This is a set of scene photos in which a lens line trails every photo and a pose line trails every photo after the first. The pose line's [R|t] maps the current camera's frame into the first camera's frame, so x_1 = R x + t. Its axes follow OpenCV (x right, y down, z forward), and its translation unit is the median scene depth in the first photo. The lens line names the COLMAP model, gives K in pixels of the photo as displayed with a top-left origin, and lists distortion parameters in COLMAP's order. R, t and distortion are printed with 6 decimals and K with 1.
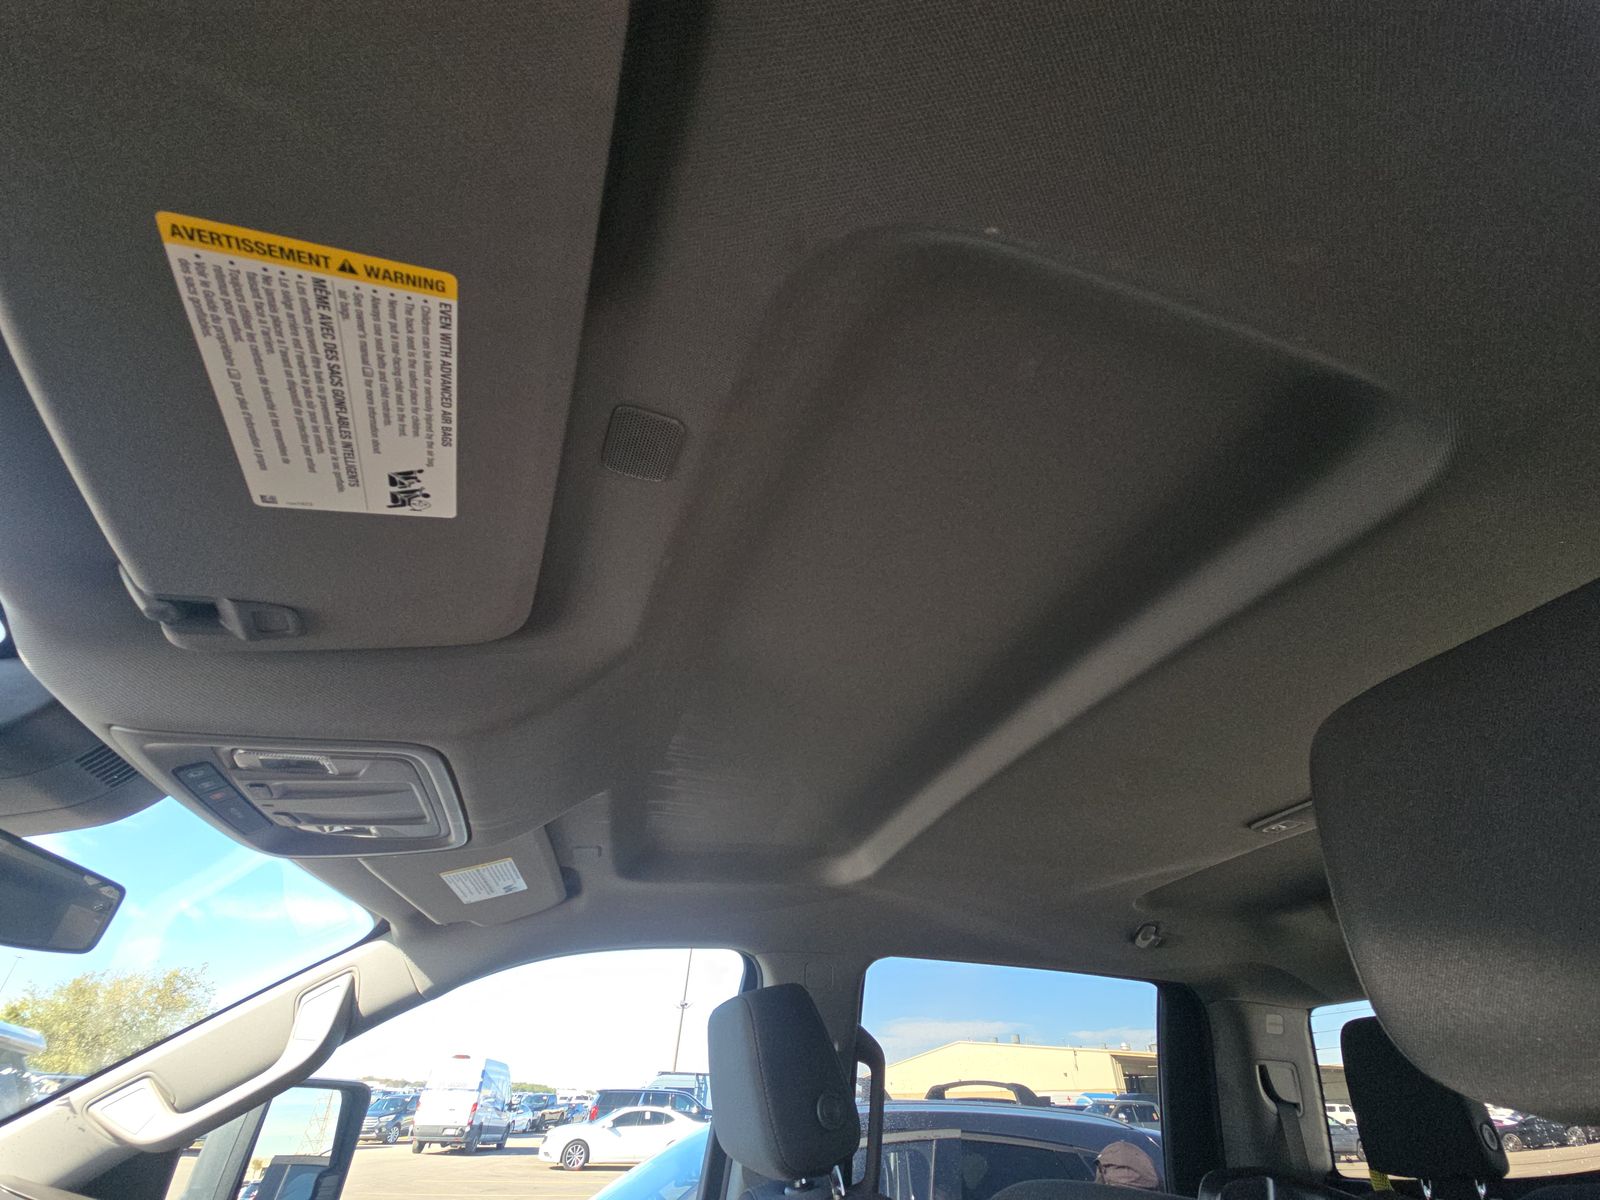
lens RADIAL K [[637.6, 0, 810.7], [0, 637.6, 605.7], [0, 0, 1]] dist [-0.000284, -0.000097]
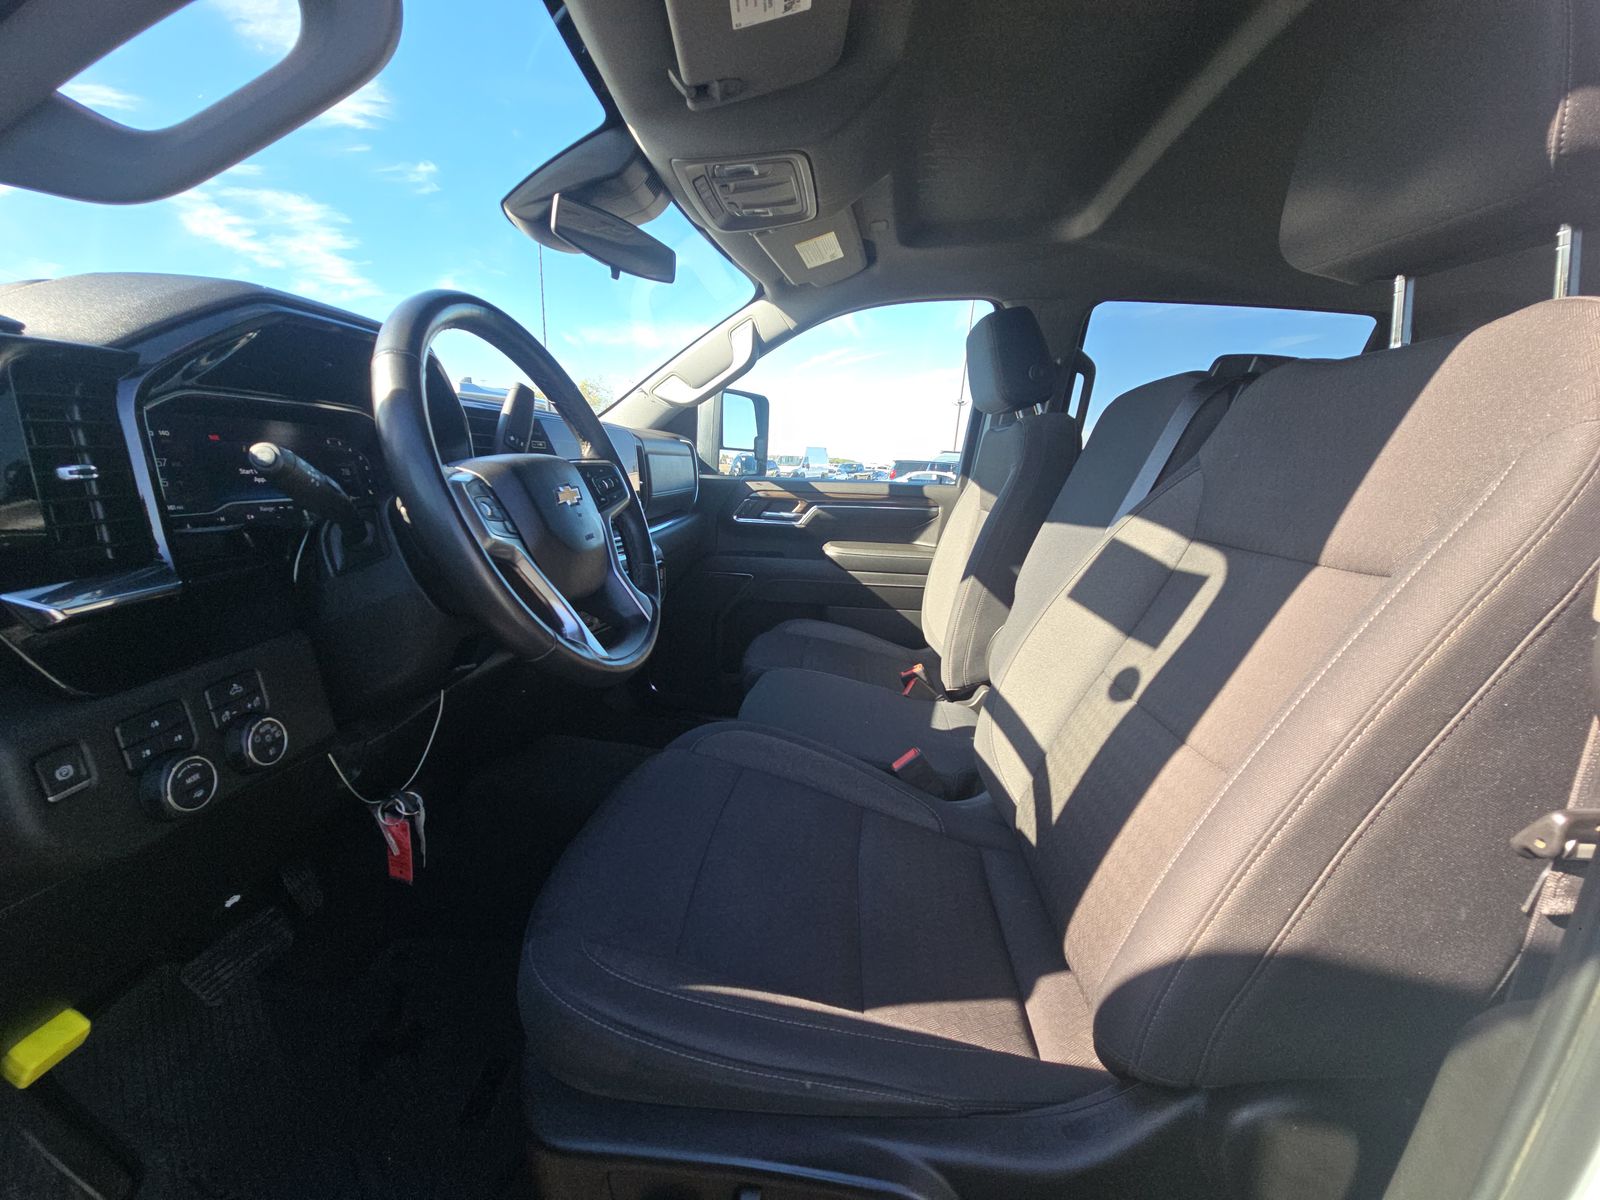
lens RADIAL K [[637.6, 0, 810.7], [0, 637.6, 605.7], [0, 0, 1]] dist [-0.000284, -0.000097]
pose [[0.925613, 0.120046, -0.358927, 0.124047], [0.195423, 0.660562, 0.724892, -0.119002], [0.324114, -0.741112, 0.587965, -0.516856]]
